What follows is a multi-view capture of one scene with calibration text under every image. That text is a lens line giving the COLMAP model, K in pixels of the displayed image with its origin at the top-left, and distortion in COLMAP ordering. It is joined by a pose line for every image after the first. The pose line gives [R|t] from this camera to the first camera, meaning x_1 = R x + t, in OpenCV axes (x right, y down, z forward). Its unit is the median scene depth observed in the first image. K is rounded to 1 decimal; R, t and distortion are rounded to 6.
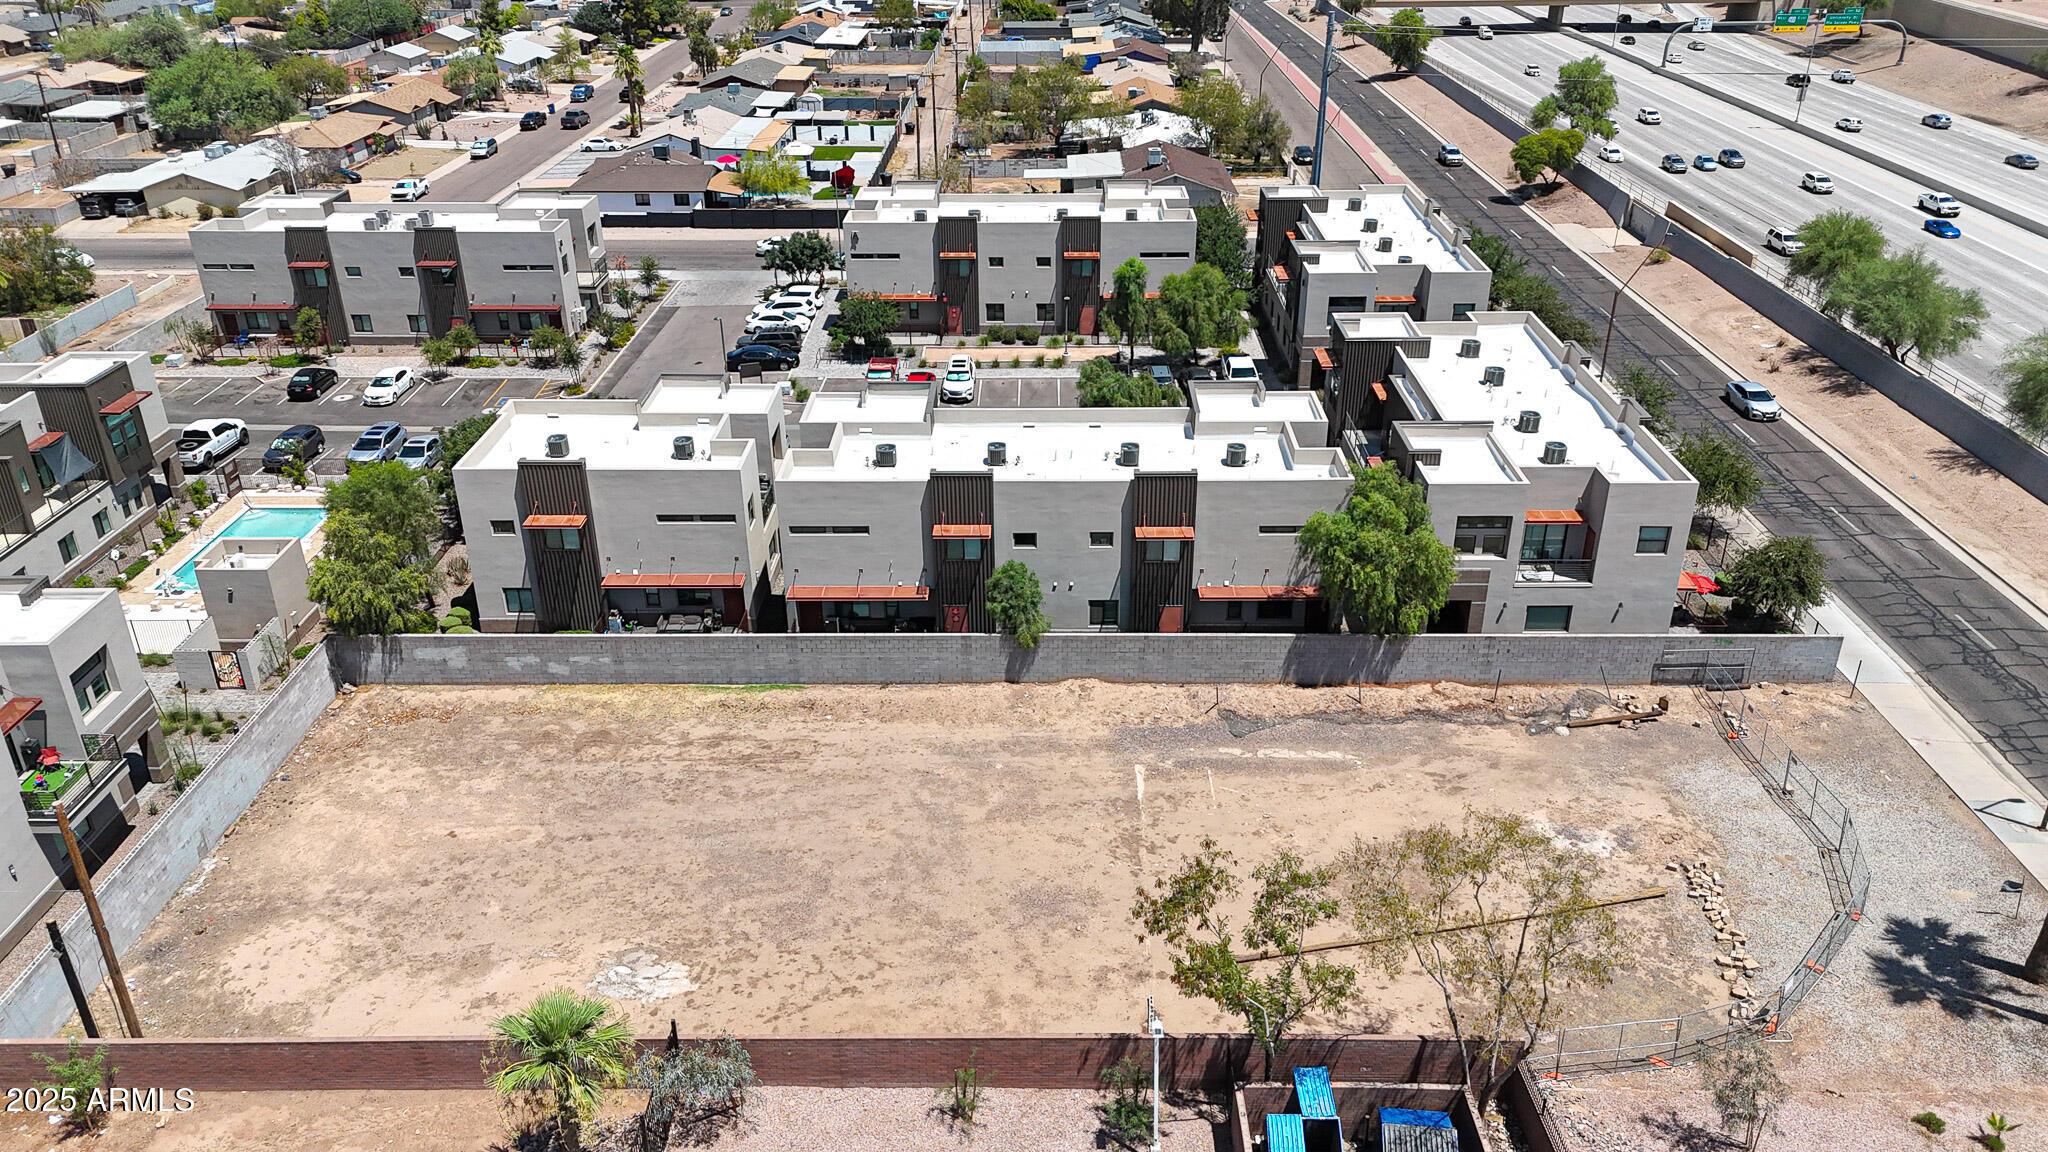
lens RADIAL K [[1515.7, 0, 1023.6], [0, 1515.7, 549.0], [0, 0, 1]] dist [0.078171, -0.098650]
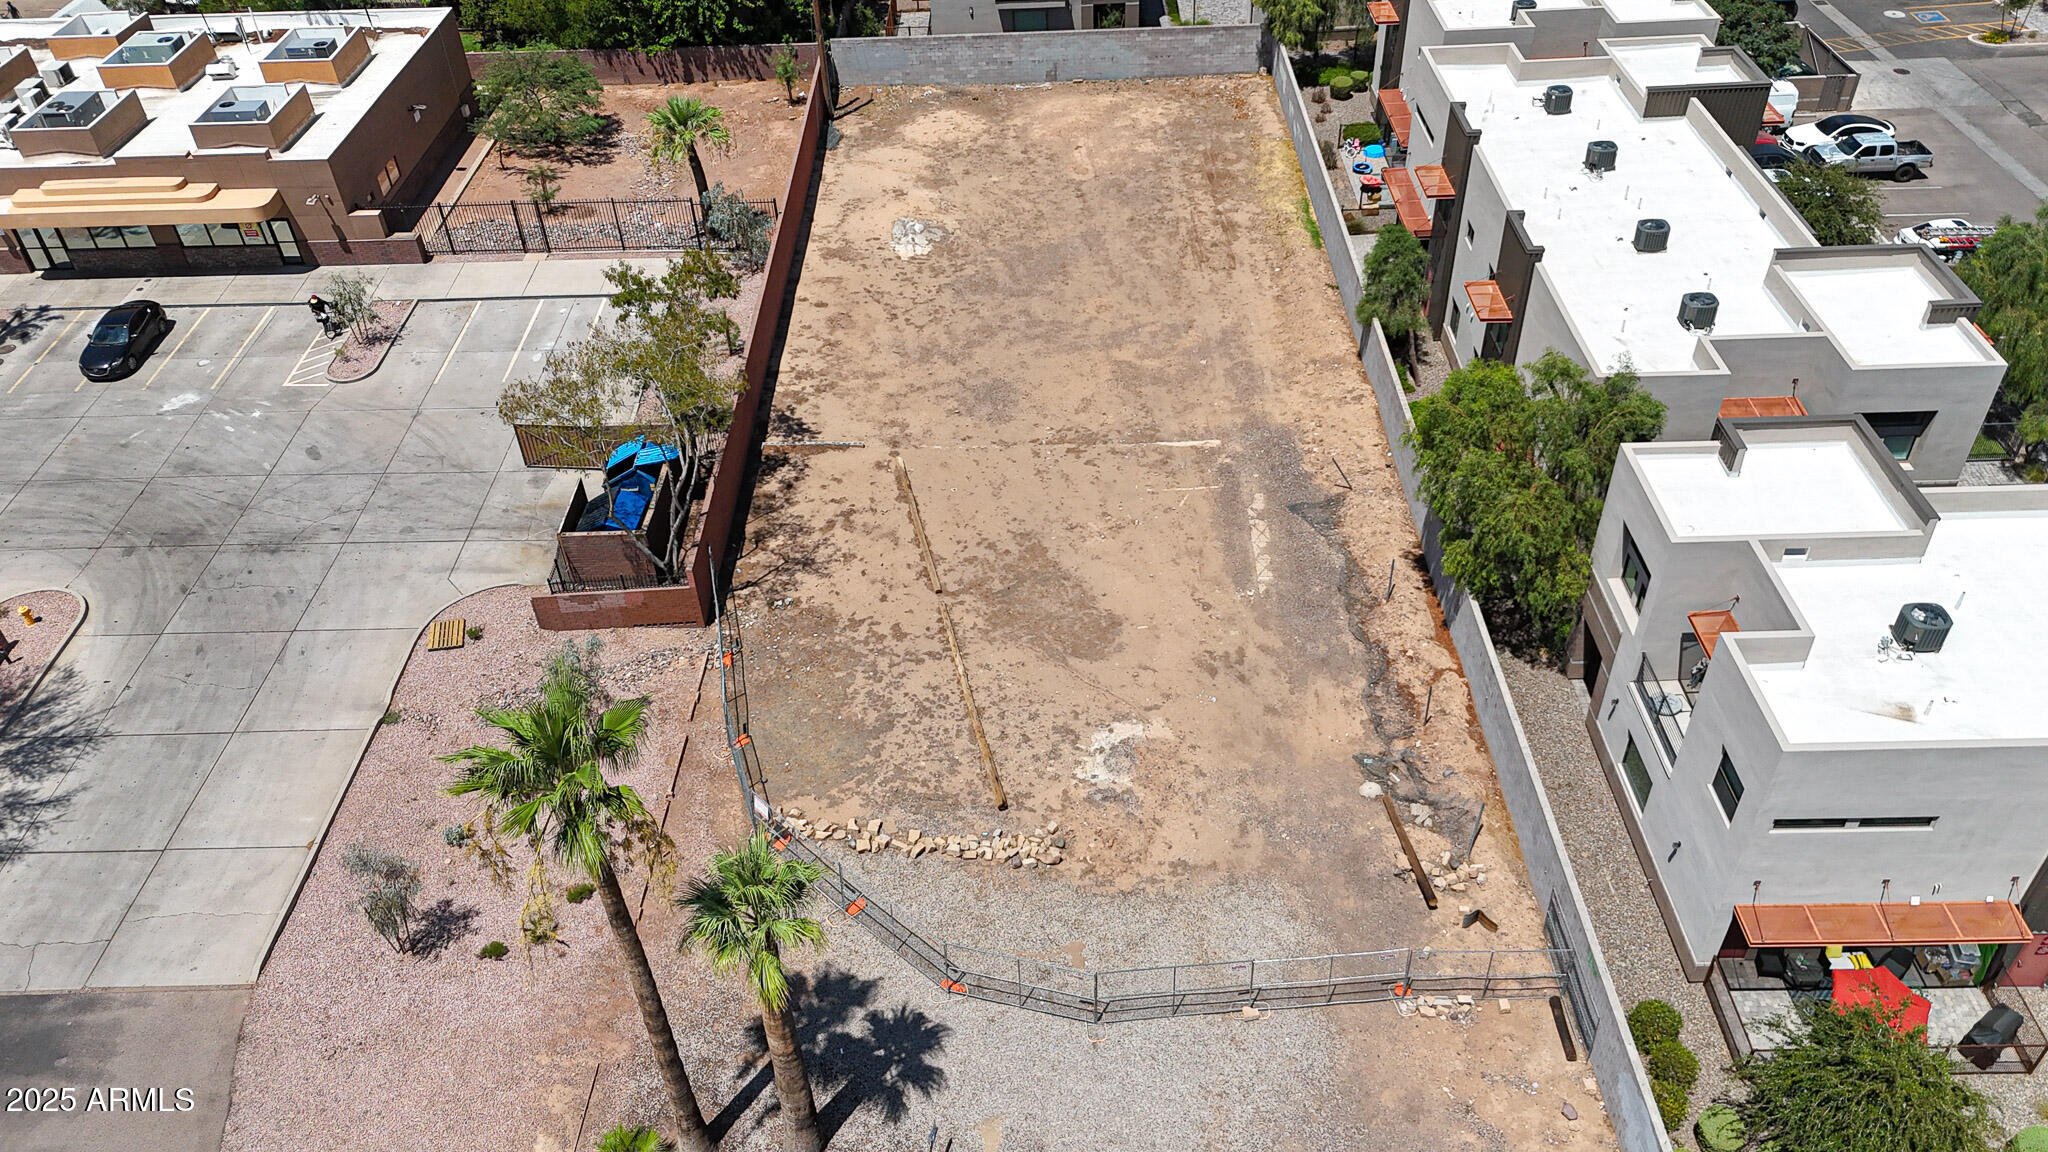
lens RADIAL K [[1505.1, 0, 1028.8], [0, 1505.1, 575.7], [0, 0, 1]] dist [0.088048, -0.094832]
pose [[0.016667, 0.647114, -0.762211, 0.929515], [-0.399508, 0.703130, 0.588219, -0.331121], [0.916578, 0.294706, 0.270246, 0.747571]]
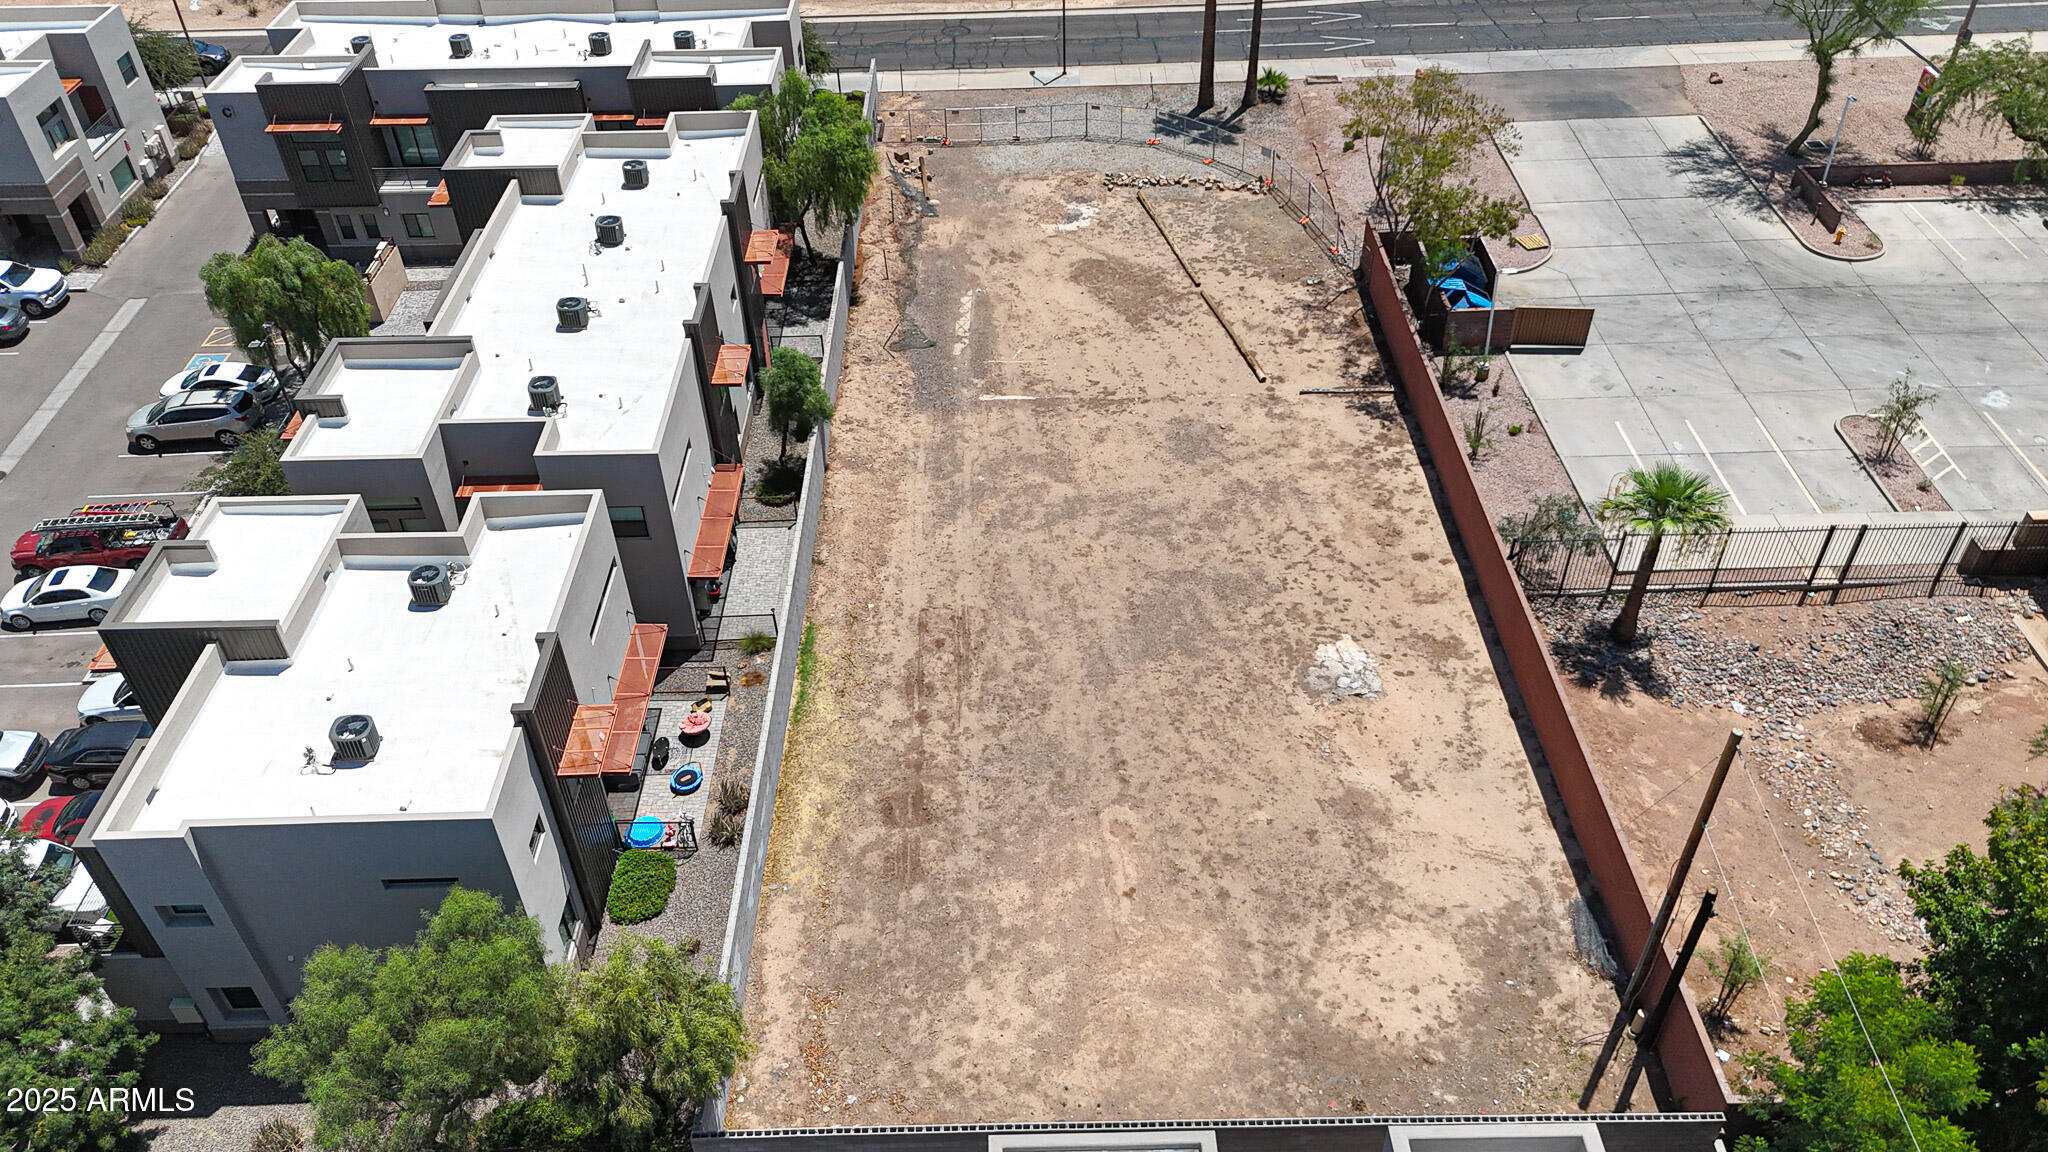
lens RADIAL K [[1505.1, 0, 1028.8], [0, 1505.1, 575.7], [0, 0, 1]] dist [0.088048, -0.094832]
pose [[-0.028514, -0.640688, 0.767272, -0.895975], [0.448983, 0.677588, 0.582485, -0.407294], [-0.893085, 0.361101, 0.268337, 0.823879]]
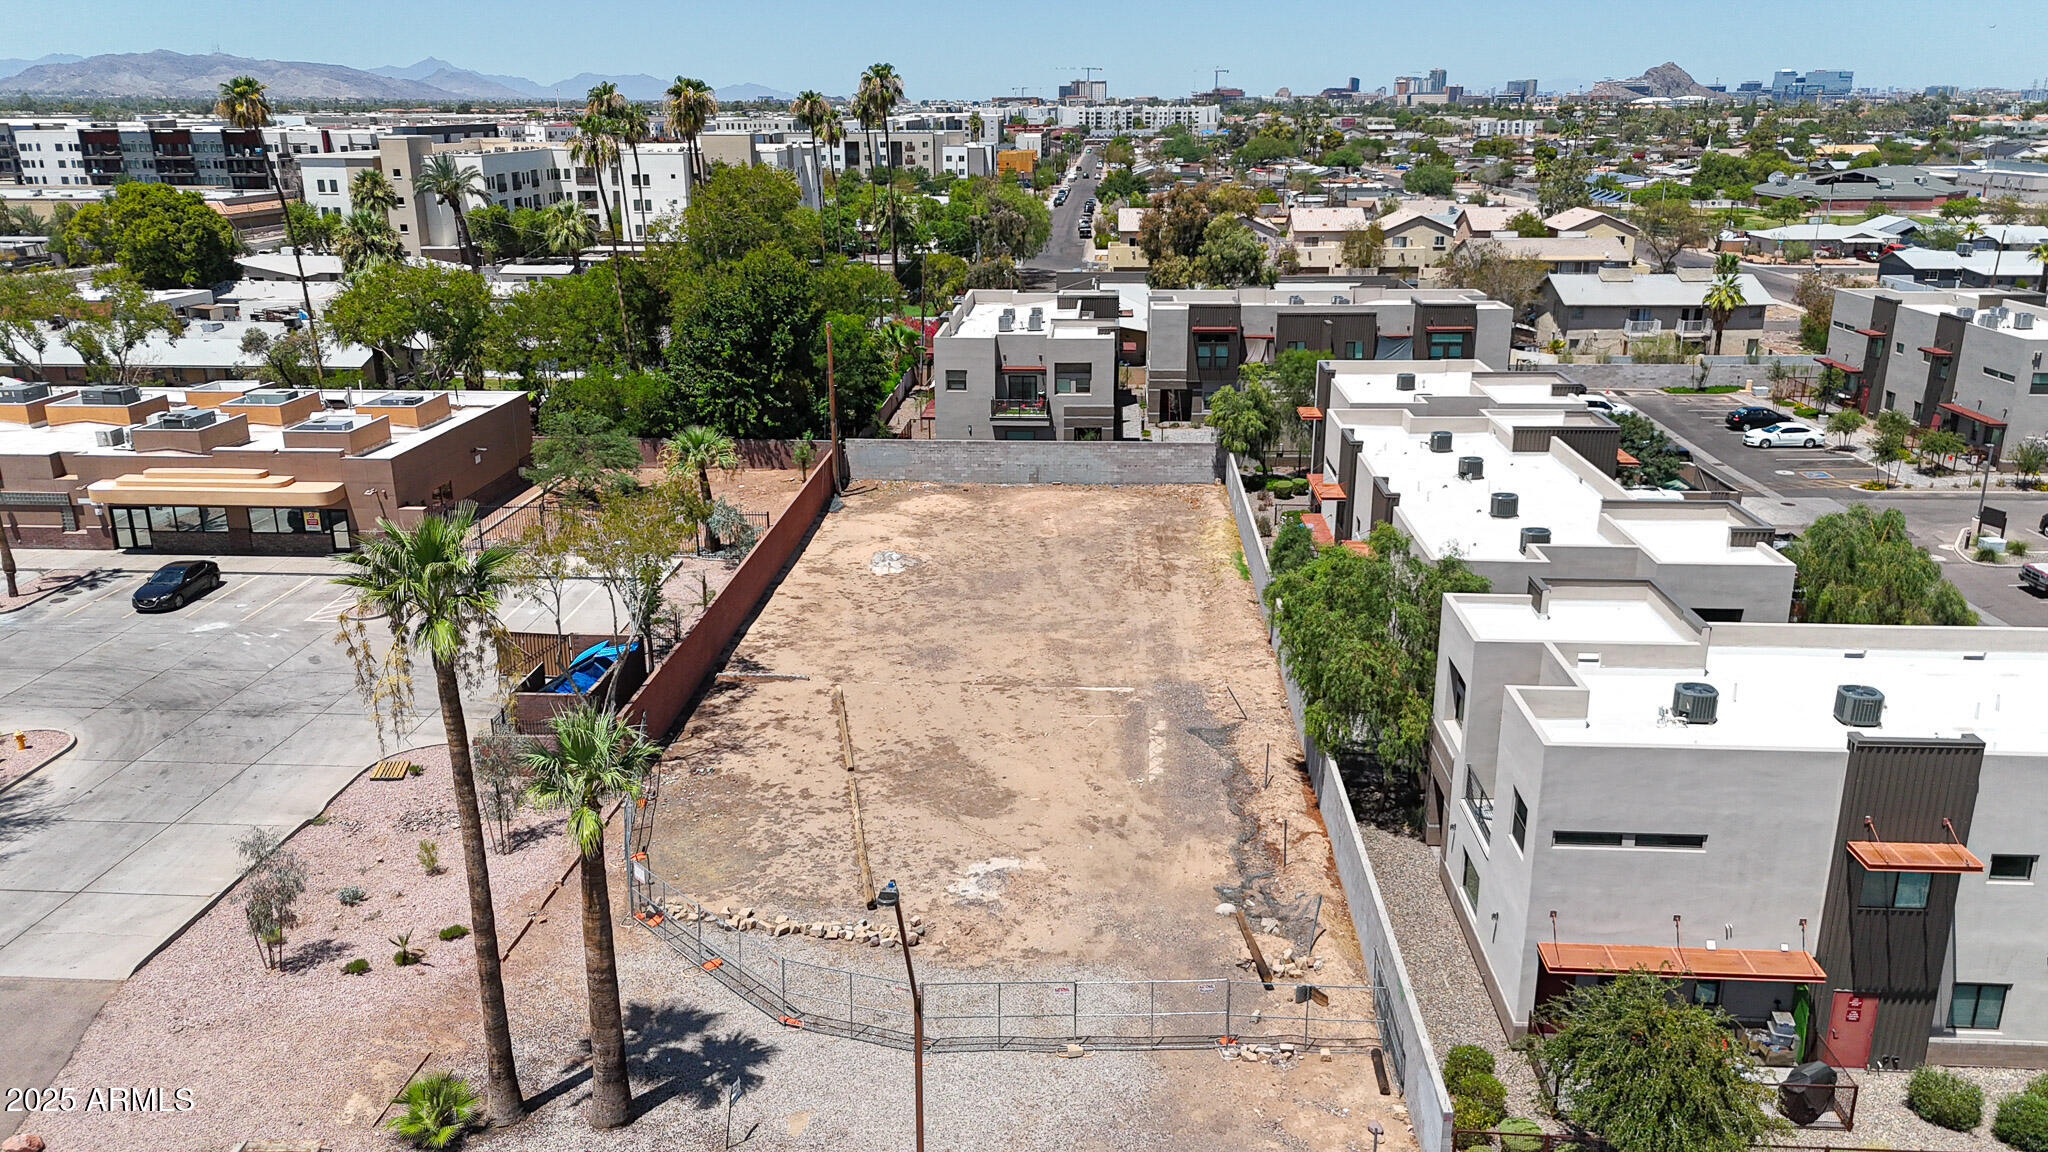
lens RADIAL K [[1505.1, 0, 1028.8], [0, 1505.1, 575.7], [0, 0, 1]] dist [0.088048, -0.094832]
pose [[-0.040633, 0.307535, -0.950669, 1.129050], [-0.428160, 0.854313, 0.294665, -0.210032], [0.902789, 0.419011, 0.096961, 0.904914]]
